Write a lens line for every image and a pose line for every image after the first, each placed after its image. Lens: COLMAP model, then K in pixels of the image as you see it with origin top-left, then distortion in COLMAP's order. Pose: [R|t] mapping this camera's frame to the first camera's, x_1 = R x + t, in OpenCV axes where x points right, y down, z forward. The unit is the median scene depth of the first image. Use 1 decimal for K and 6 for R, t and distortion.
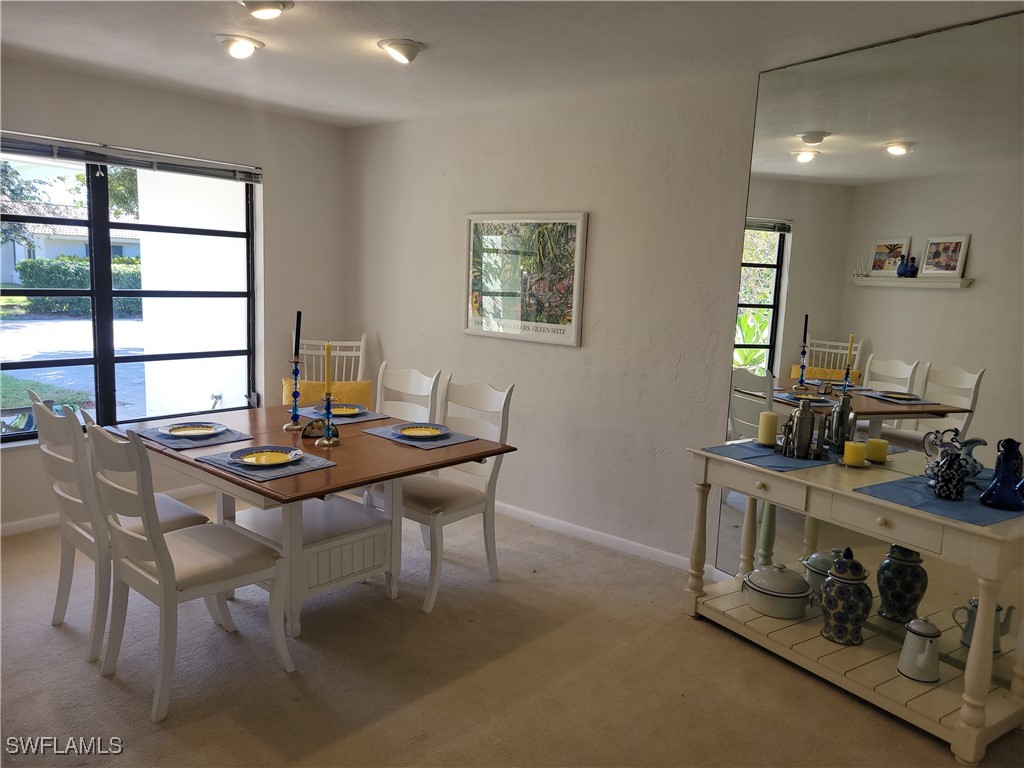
lens RADIAL K [[765.5, 0, 508.7], [0, 765.5, 383.7], [0, 0, 1]] dist [0.052273, -0.013061]
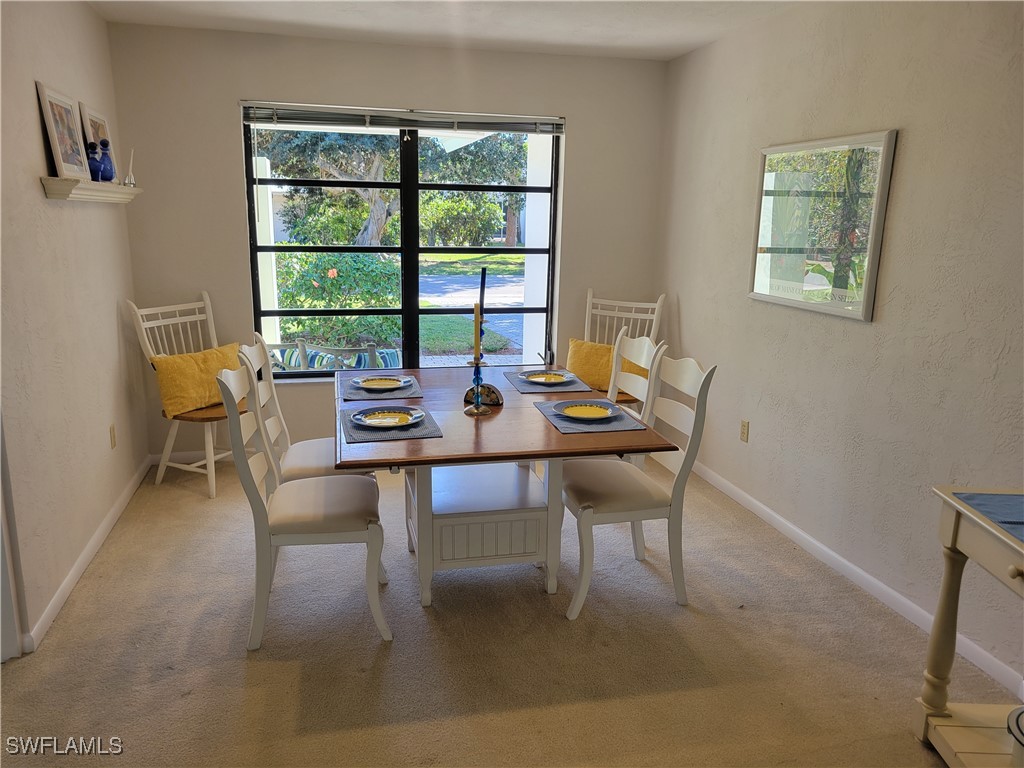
lens RADIAL K [[765.5, 0, 508.7], [0, 765.5, 383.7], [0, 0, 1]] dist [0.052273, -0.013061]
pose [[0.809370, 0.101380, -0.578482, 0.248083], [-0.070960, 0.994653, 0.075032, -0.020752], [0.582996, -0.019680, 0.812237, 0.209732]]
